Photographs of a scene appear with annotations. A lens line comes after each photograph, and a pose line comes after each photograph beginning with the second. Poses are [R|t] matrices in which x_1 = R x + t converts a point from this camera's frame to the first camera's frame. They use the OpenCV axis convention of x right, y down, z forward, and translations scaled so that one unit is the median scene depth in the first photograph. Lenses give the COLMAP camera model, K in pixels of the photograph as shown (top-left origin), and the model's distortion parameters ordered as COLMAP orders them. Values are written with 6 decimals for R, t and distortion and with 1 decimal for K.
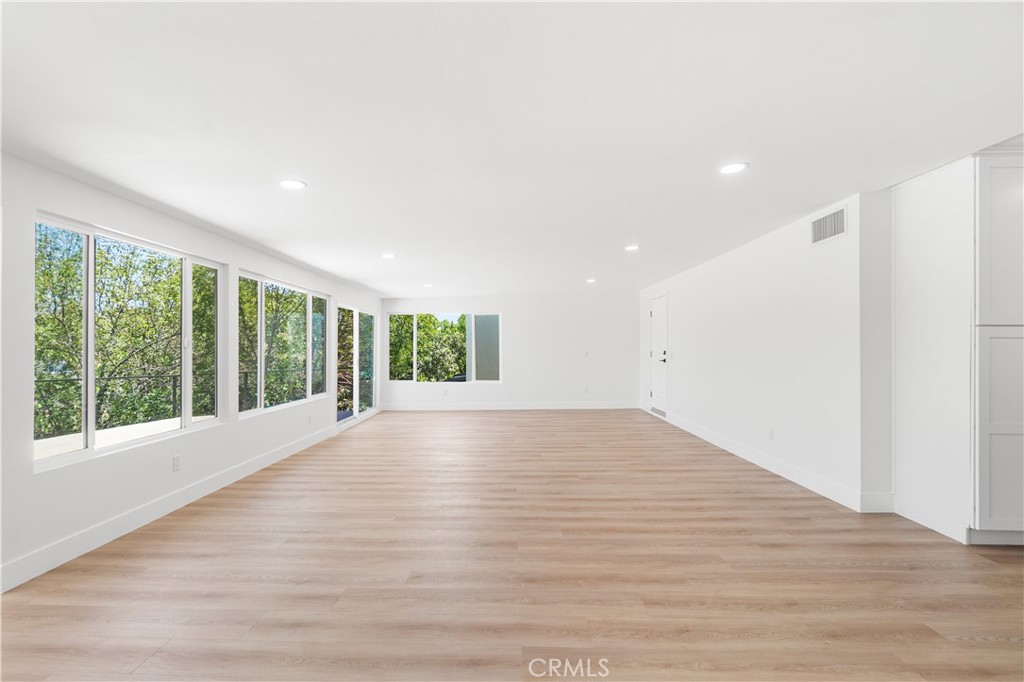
lens RADIAL K [[468.0, 0, 512.0], [0, 468.0, 341.0], [0, 0, 1]] dist [0.006140, 0.000478]
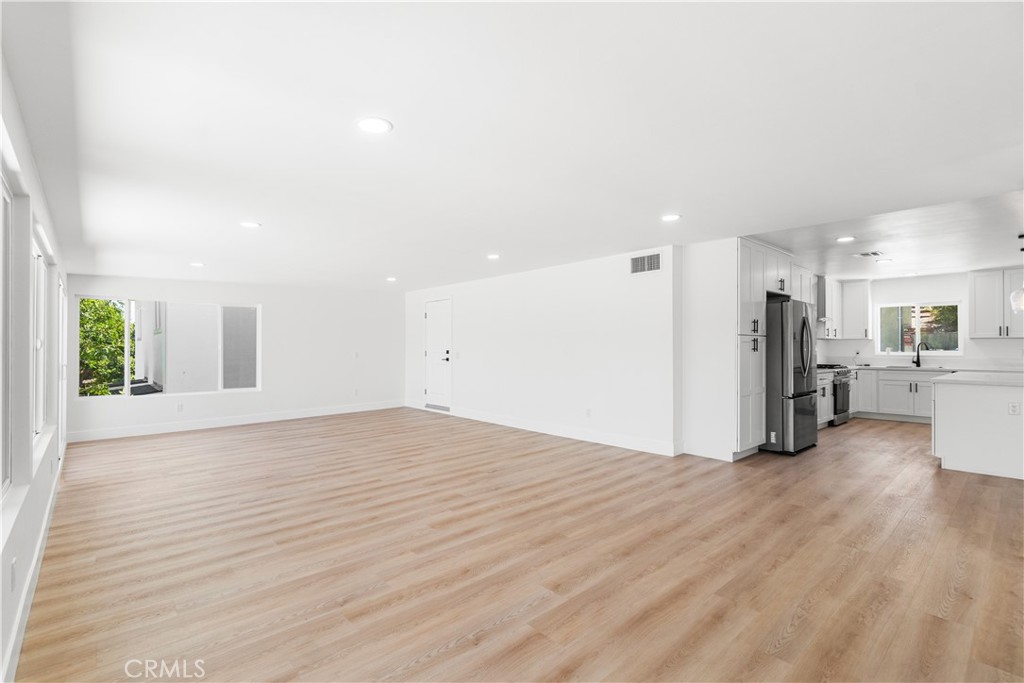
lens RADIAL K [[465.0, 0, 493.5], [0, 465.0, 347.1], [0, 0, 1]] dist [-0.001160, 0.000035]
pose [[0.736570, 0.000503, 0.676361, -0.700373], [-0.009602, 0.999907, 0.009712, 0.003081], [-0.676293, -0.013648, 0.736507, 0.292629]]
